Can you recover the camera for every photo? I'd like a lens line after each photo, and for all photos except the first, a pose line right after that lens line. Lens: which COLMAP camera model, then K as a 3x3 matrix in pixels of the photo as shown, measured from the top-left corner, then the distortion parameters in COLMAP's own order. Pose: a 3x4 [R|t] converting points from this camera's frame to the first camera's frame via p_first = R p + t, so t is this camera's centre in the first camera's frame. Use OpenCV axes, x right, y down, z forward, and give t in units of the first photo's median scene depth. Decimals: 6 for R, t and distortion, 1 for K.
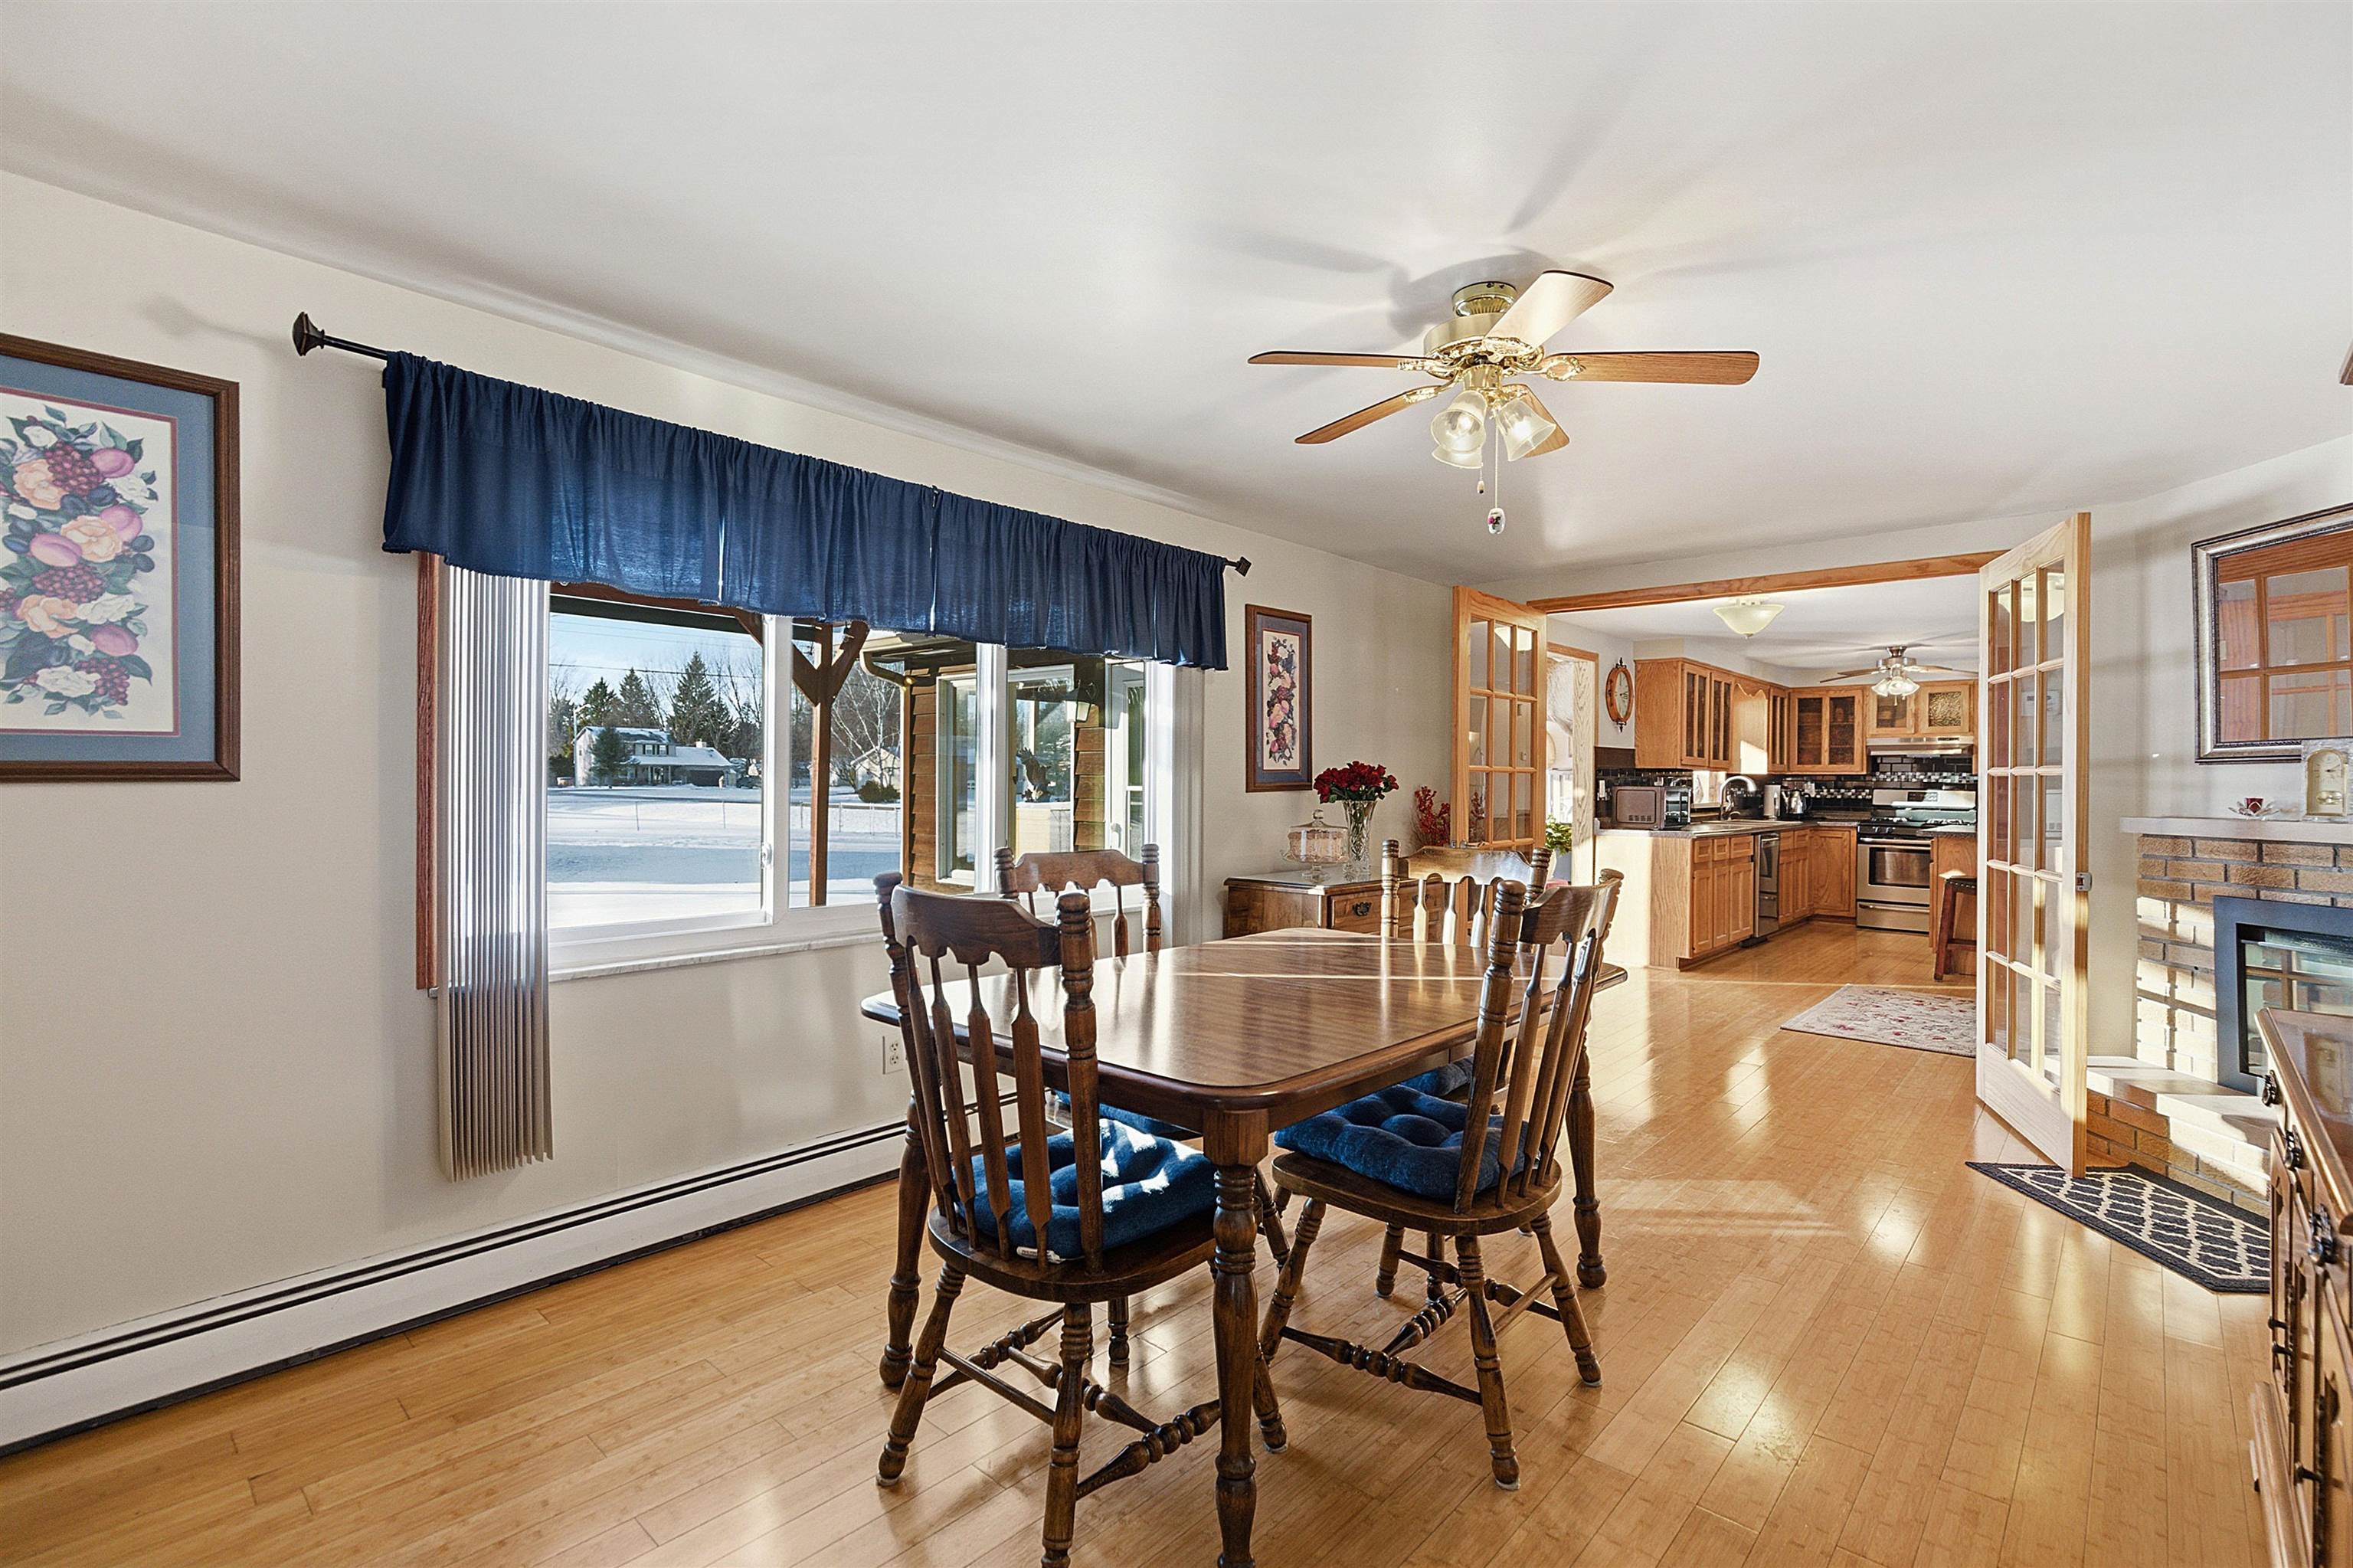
lens RADIAL K [[1077.1, 0, 1160.1], [0, 1077.1, 788.3], [0, 0, 1]] dist [0.002984, 0.000251]
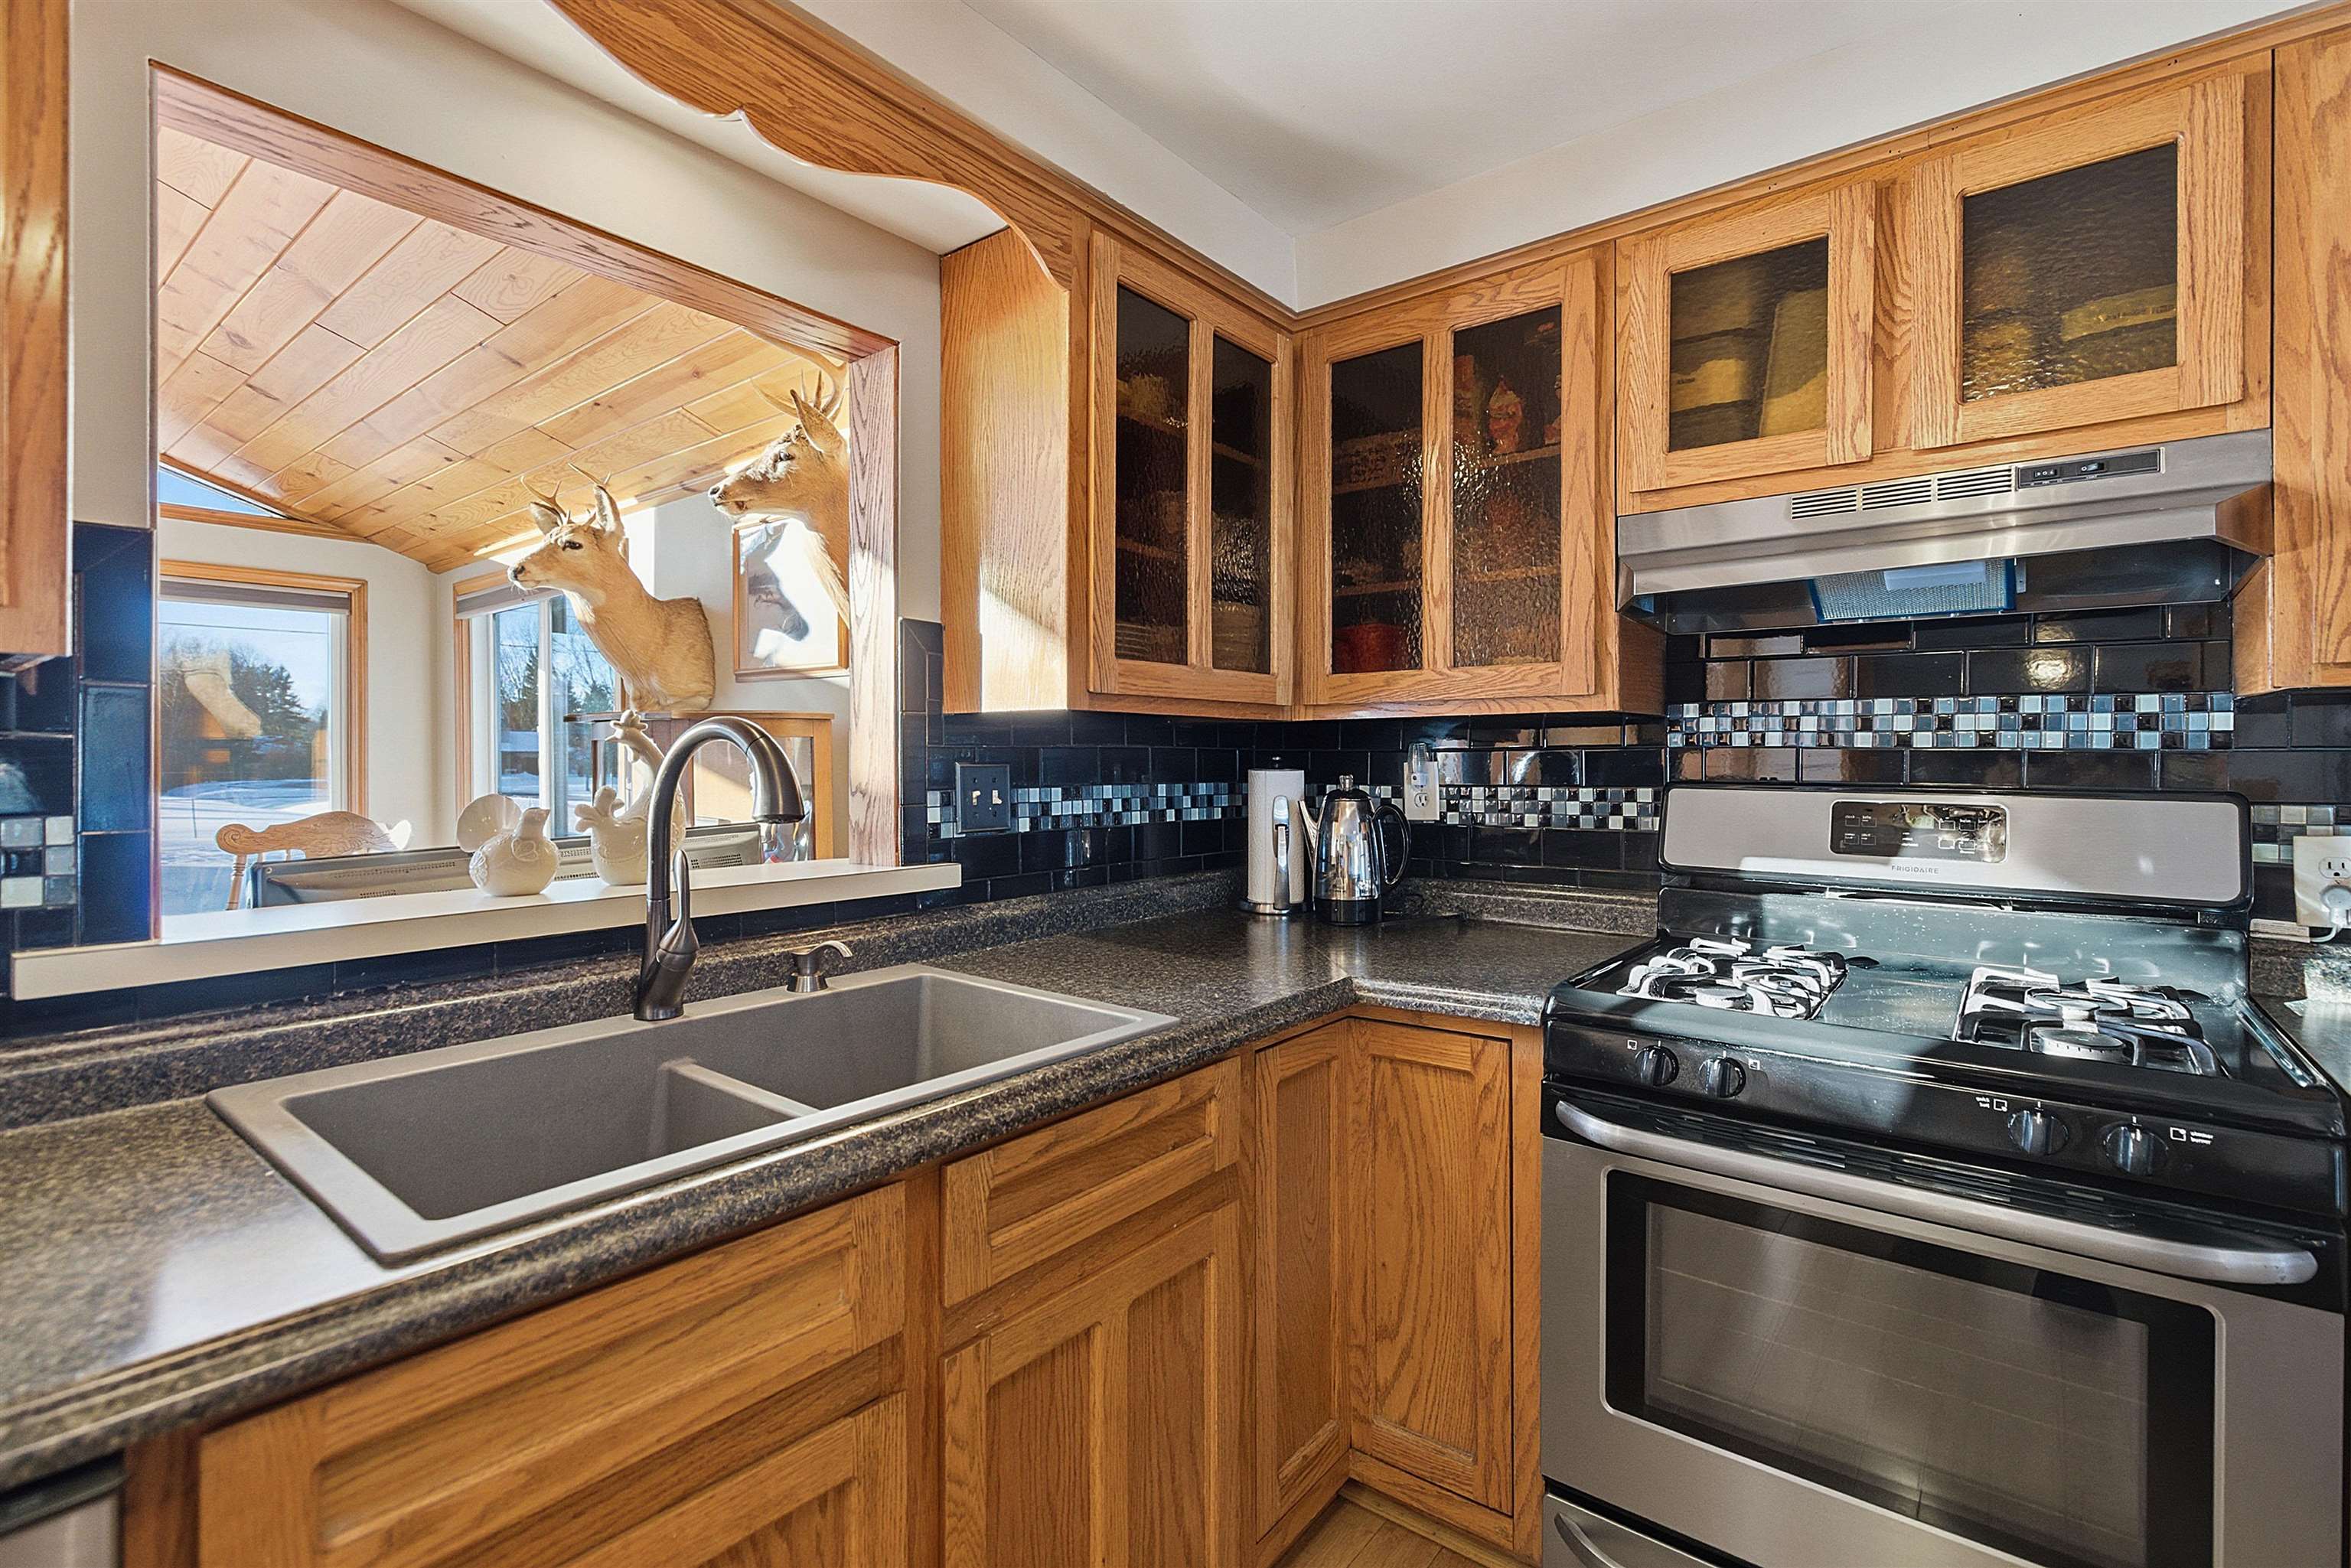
lens RADIAL K [[1076.1, 0, 1188.0], [0, 1076.1, 765.7], [0, 0, 1]] dist [0.002984, 0.000251]
pose [[0.996020, -0.007110, 0.088846, 0.566733], [0.007099, 0.999975, 0.000434, -0.003911], [-0.088846, 0.000199, 0.996045, 0.826064]]
